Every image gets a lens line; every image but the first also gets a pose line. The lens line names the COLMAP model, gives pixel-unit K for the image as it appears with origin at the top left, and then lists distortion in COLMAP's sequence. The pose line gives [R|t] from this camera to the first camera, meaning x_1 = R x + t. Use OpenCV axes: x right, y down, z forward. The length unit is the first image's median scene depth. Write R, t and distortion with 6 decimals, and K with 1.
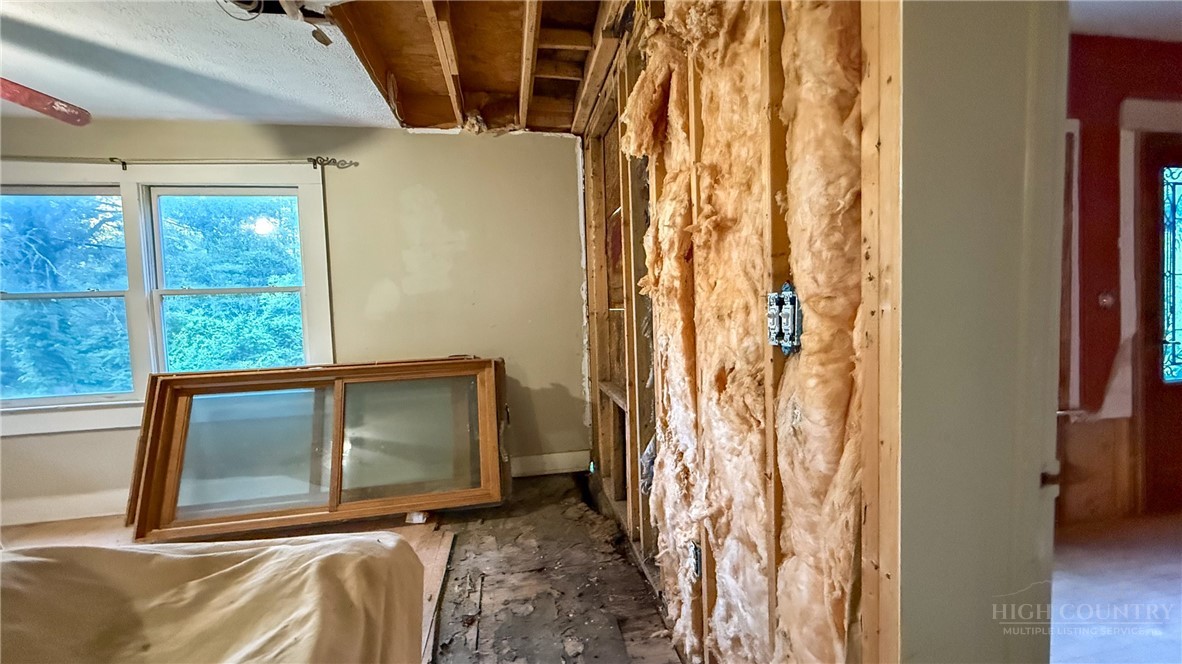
lens RADIAL K [[464.8, 0, 592.7], [0, 464.8, 325.2], [0, 0, 1]] dist [0.000455, 0.000144]
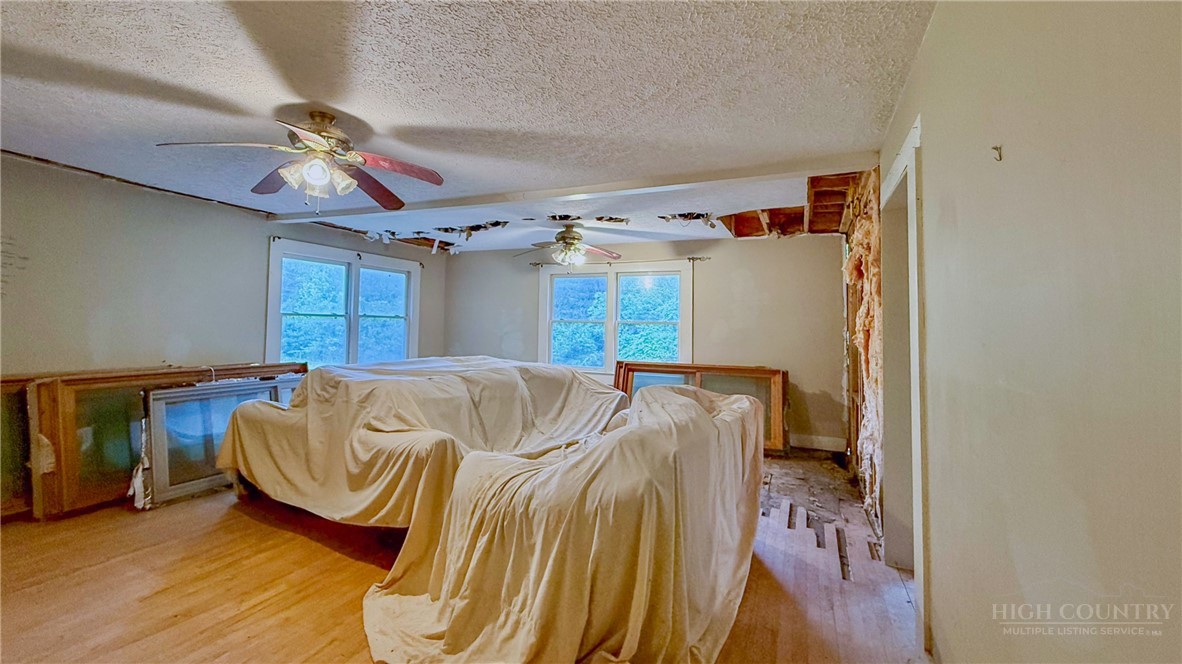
lens RADIAL K [[464.8, 0, 600.2], [0, 464.8, 298.4], [0, 0, 1]] dist [0.000455, 0.000144]
pose [[0.832045, 0.017908, -0.554419, 0.168537], [-0.070405, 0.994805, -0.073528, -0.015624], [0.550222, 0.100213, 0.828983, -0.784311]]
